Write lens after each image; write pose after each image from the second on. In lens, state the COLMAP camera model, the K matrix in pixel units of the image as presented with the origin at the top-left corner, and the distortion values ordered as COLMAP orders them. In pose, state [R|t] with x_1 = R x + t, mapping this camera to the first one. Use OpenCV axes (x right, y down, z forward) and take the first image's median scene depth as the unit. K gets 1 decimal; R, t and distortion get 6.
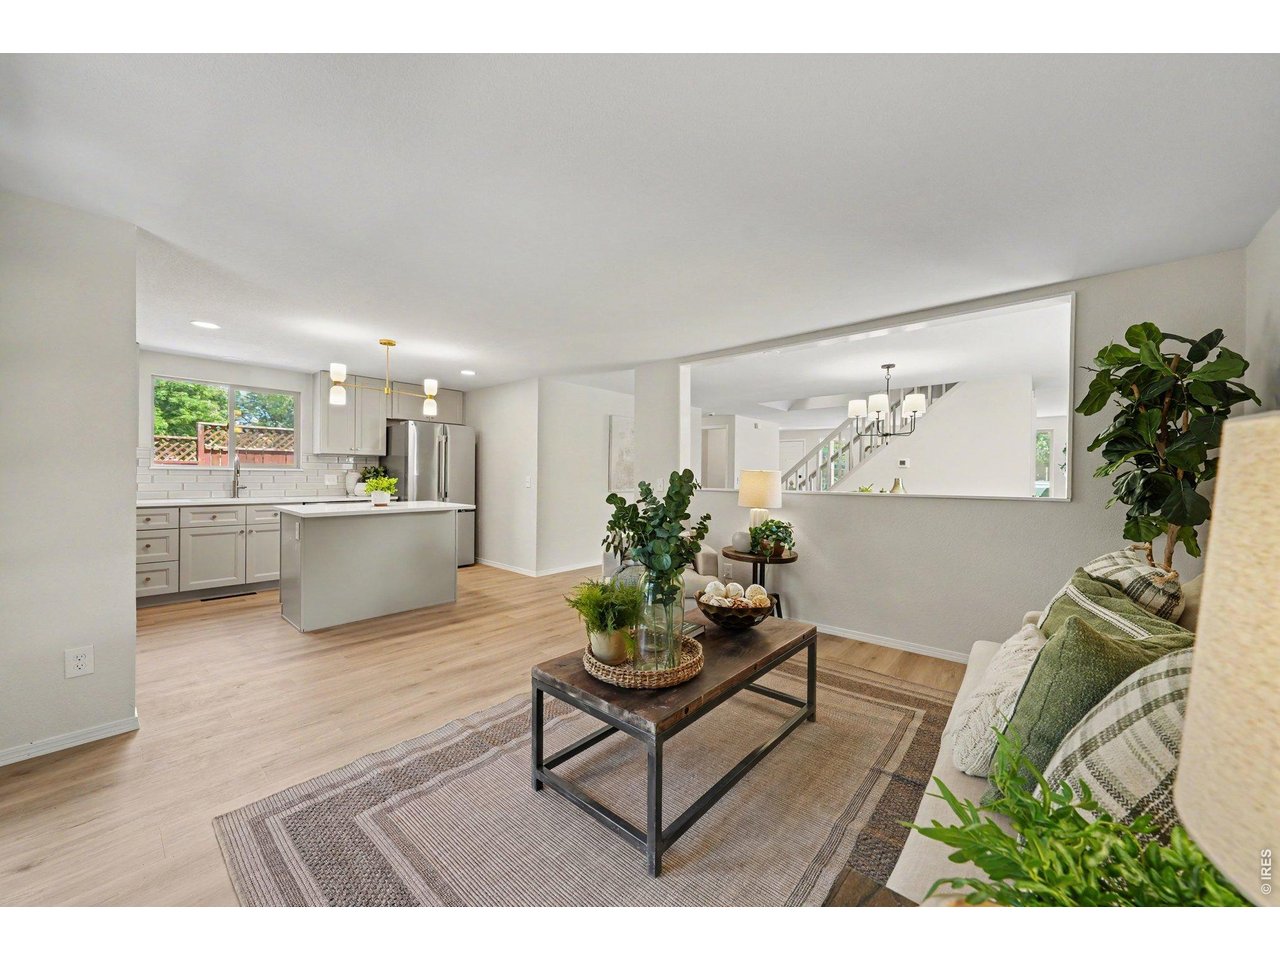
lens RADIAL K [[484.4, 0, 641.7], [0, 484.4, 476.2], [0, 0, 1]] dist [-0.004214, -0.000629]
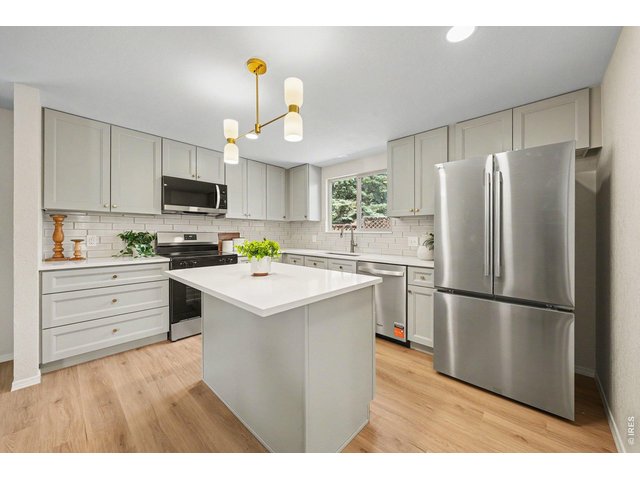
lens RADIAL K [[242.2, 0, 319.3], [0, 242.2, 234.0], [0, 0, 1]] dist [-0.004214, -0.000629]
pose [[-0.039507, -0.003735, -0.999212, -0.148628], [-0.008912, 0.999955, -0.003386, -0.006230], [0.999180, 0.008771, -0.039538, 1.192995]]
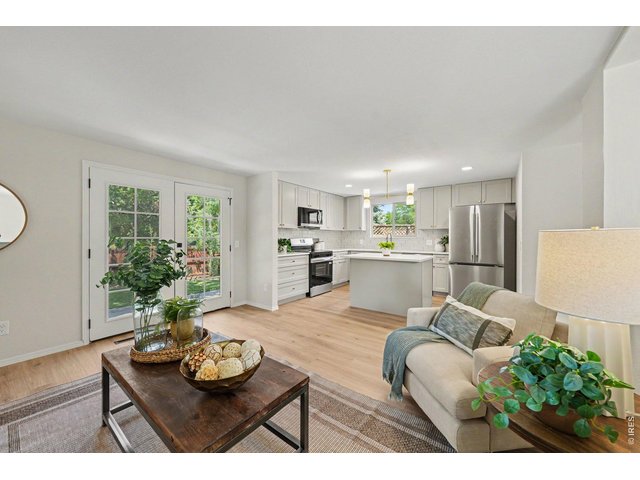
lens RADIAL K [[242.2, 0, 318.0], [0, 242.2, 239.9], [0, 0, 1]] dist [-0.004214, -0.000629]
pose [[0.067356, 0.002287, -0.997726, 0.445161], [-0.001668, 0.999996, 0.002180, -0.004764], [0.997728, 0.001518, 0.067360, 0.711228]]
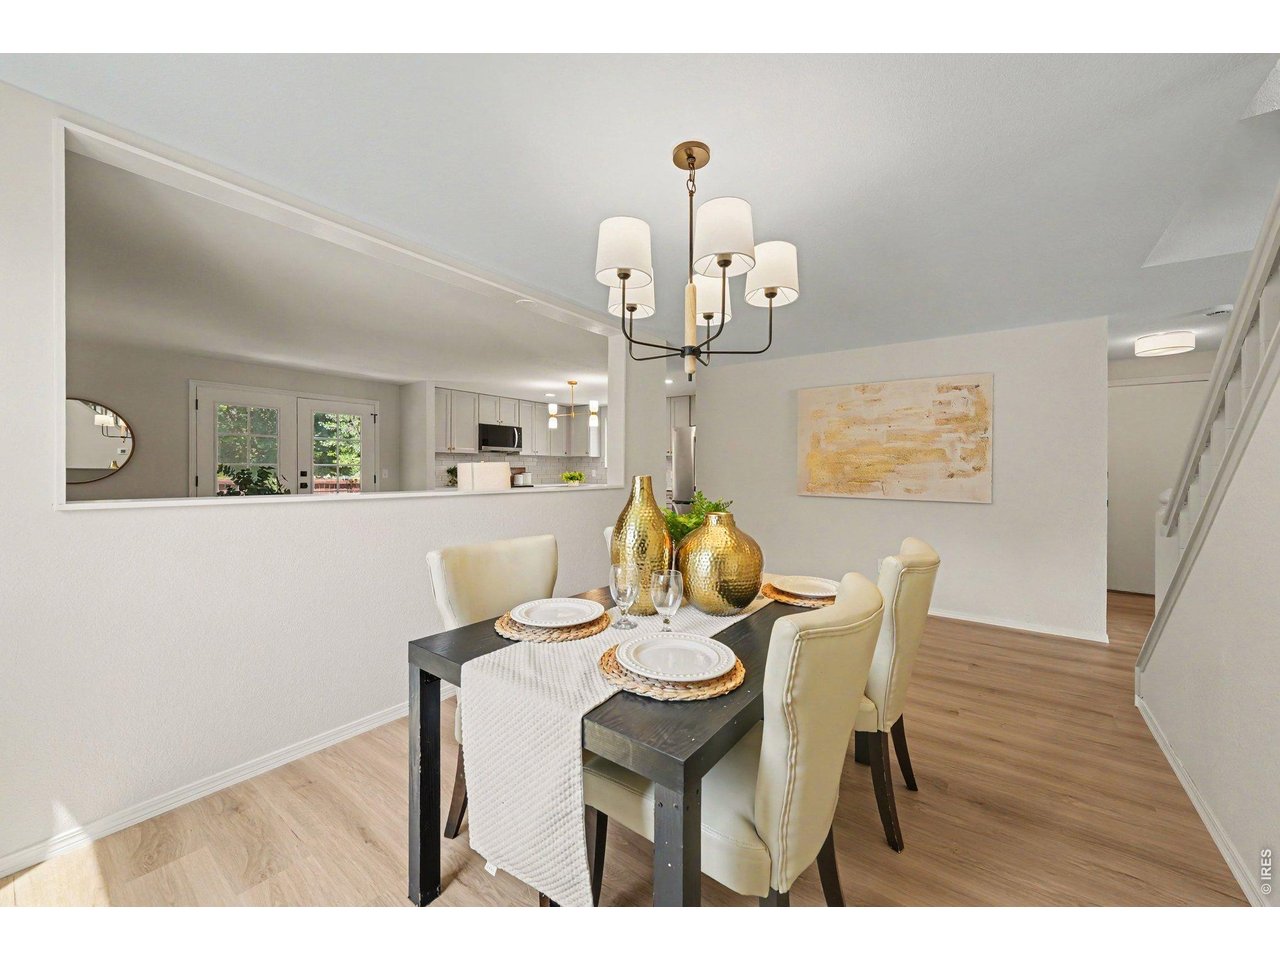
lens RADIAL K [[484.4, 0, 643.7], [0, 484.4, 471.0], [0, 0, 1]] dist [-0.004214, -0.000629]
pose [[0.072359, -0.000113, -0.997379, 1.079253], [-0.011844, 0.999929, -0.000972, -0.000980], [0.997308, 0.011883, 0.072353, 1.196726]]
